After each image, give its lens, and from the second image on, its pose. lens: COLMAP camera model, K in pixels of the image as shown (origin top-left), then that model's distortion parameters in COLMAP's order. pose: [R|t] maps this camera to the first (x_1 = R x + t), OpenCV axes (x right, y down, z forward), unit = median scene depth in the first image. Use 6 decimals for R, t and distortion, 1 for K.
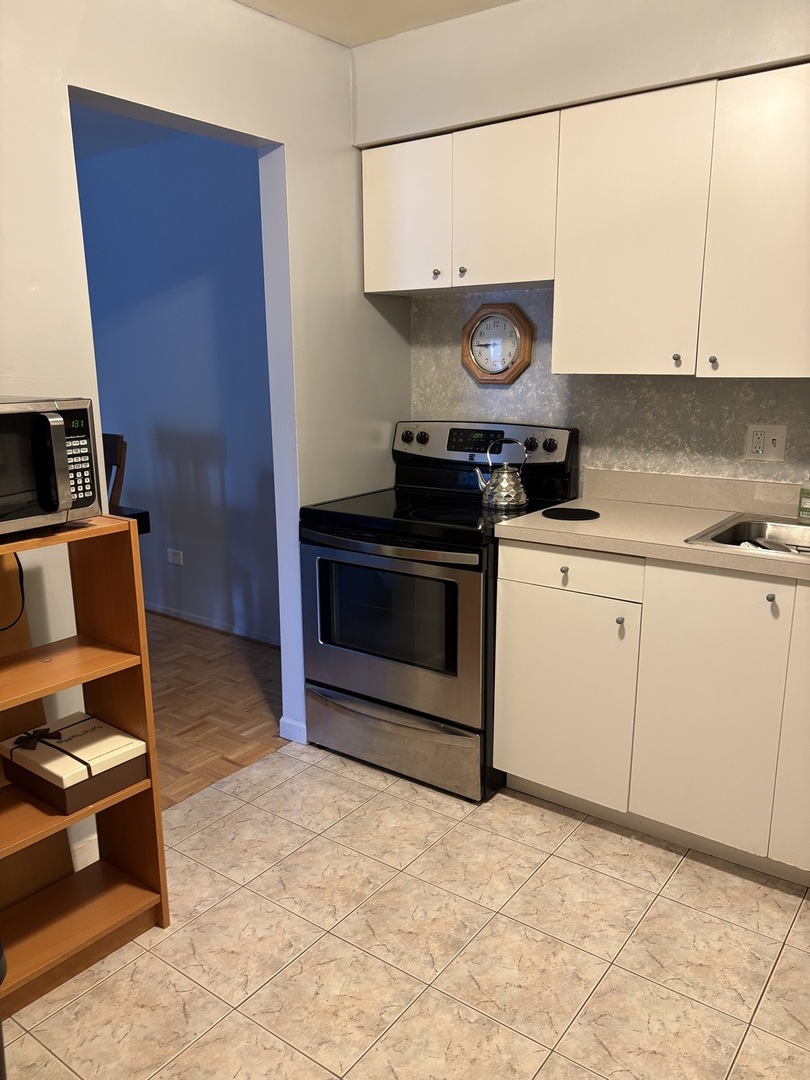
lens RADIAL K [[817.7, 0, 405.0], [0, 817.7, 540.0], [0, 0, 1]] dist [0.000368, -0.000320]
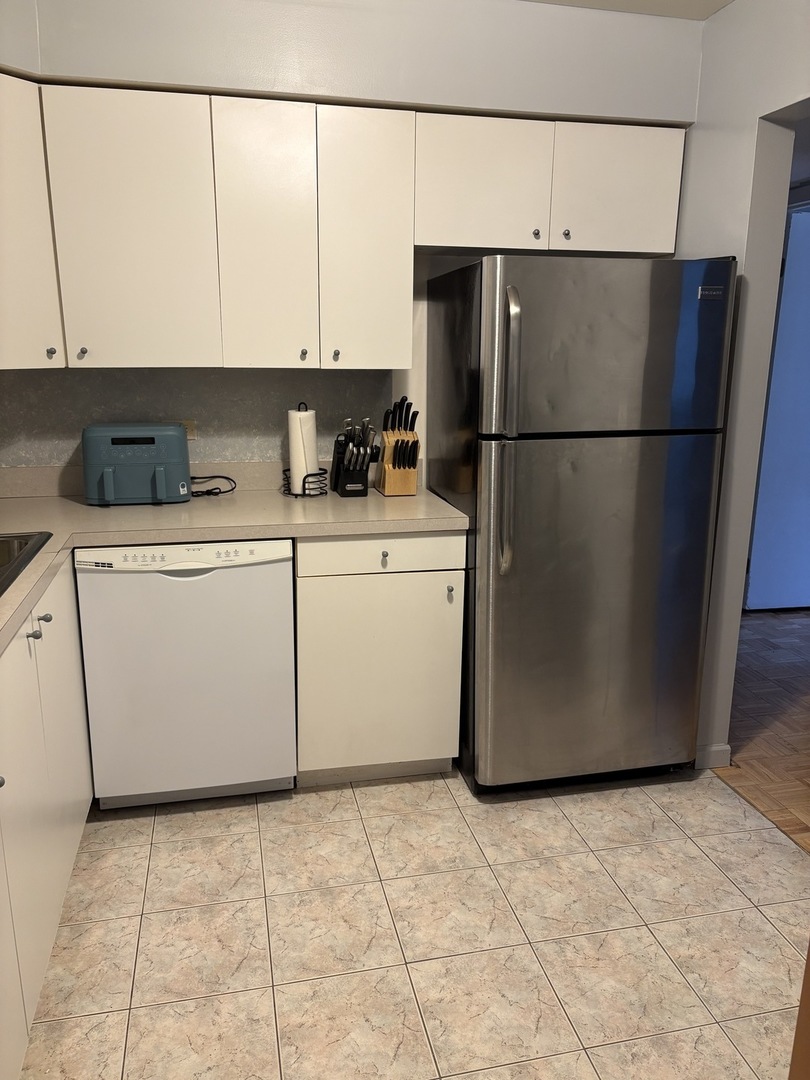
lens RADIAL K [[817.7, 0, 405.0], [0, 817.7, 540.0], [0, 0, 1]] dist [0.000368, -0.000320]
pose [[-0.756164, -0.151553, 0.636590, -0.438539], [0.145787, 0.909347, 0.389659, -0.342744], [-0.637936, 0.387452, -0.665521, 1.482039]]
